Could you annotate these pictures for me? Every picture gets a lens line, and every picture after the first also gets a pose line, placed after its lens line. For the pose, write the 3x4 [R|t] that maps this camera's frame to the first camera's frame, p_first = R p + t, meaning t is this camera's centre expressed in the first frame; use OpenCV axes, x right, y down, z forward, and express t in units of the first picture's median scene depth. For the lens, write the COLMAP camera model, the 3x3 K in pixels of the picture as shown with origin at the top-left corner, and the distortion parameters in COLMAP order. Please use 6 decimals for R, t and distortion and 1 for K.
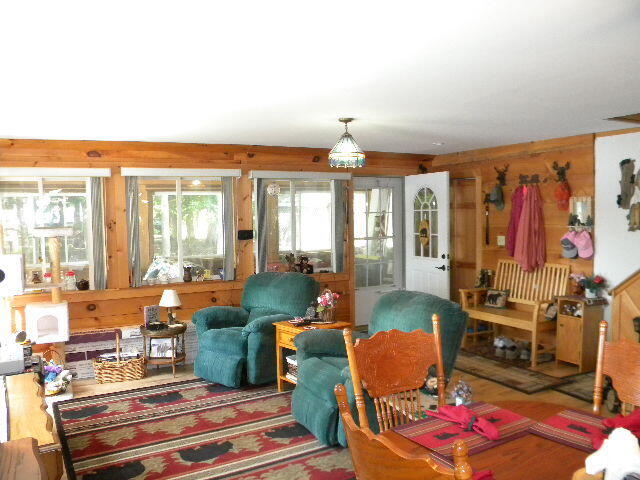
lens RADIAL K [[546.1, 0, 319.7], [0, 546.1, 234.5], [0, 0, 1]] dist [-0.180051, 0.155341]
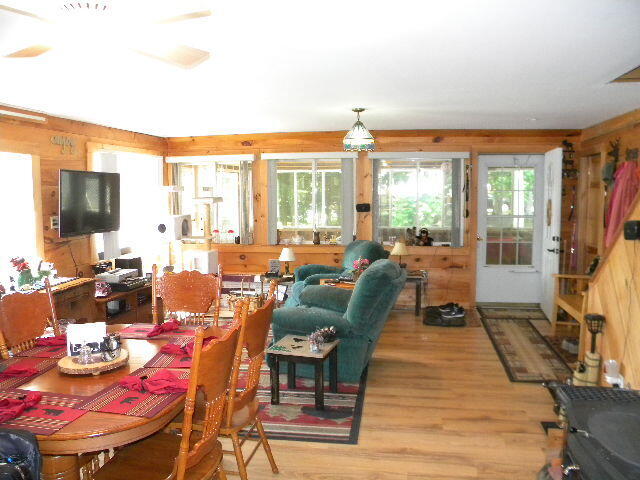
lens RADIAL K [[546.1, 0, 324.2], [0, 546.1, 244.2], [0, 0, 1]] dist [-0.180051, 0.155341]
pose [[0.789373, 0.071873, -0.609692, 0.586360], [-0.029786, 0.996437, 0.078900, -0.012624], [0.613191, -0.044121, 0.788702, 0.026891]]
